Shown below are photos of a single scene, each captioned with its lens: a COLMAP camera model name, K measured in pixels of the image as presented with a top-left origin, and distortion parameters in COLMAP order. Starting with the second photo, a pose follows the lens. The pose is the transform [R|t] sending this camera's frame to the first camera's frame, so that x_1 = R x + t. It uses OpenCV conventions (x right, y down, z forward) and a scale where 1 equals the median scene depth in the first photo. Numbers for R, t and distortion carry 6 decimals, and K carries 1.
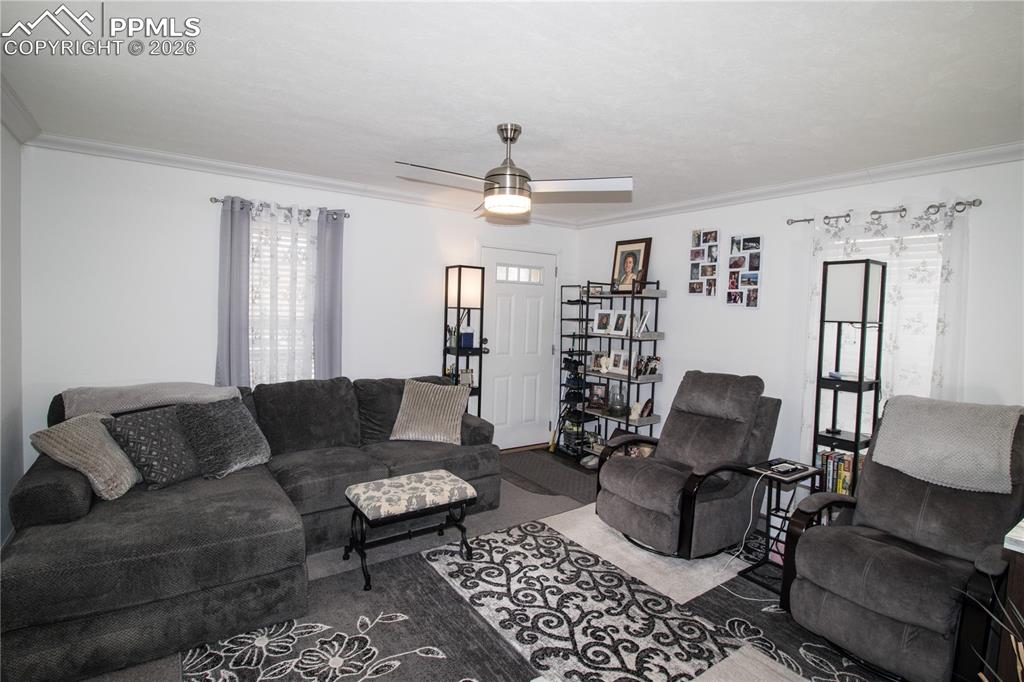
lens RADIAL K [[512.2, 0, 530.1], [0, 512.2, 334.0], [0, 0, 1]] dist [0.002215, -0.012990]
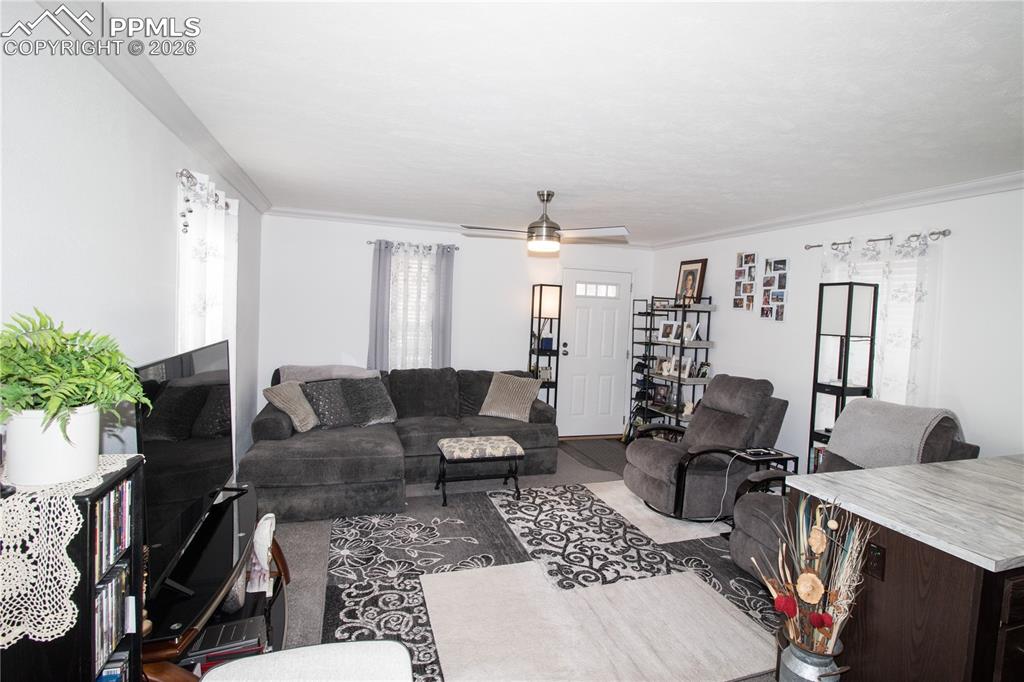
lens RADIAL K [[512.2, 0, 529.3], [0, 512.2, 335.3], [0, 0, 1]] dist [0.002215, -0.012990]
pose [[0.958732, 0.023264, -0.283357, 0.296897], [-0.026525, 0.999619, -0.007676, 0.003984], [0.283071, 0.014876, 0.958984, -0.333565]]
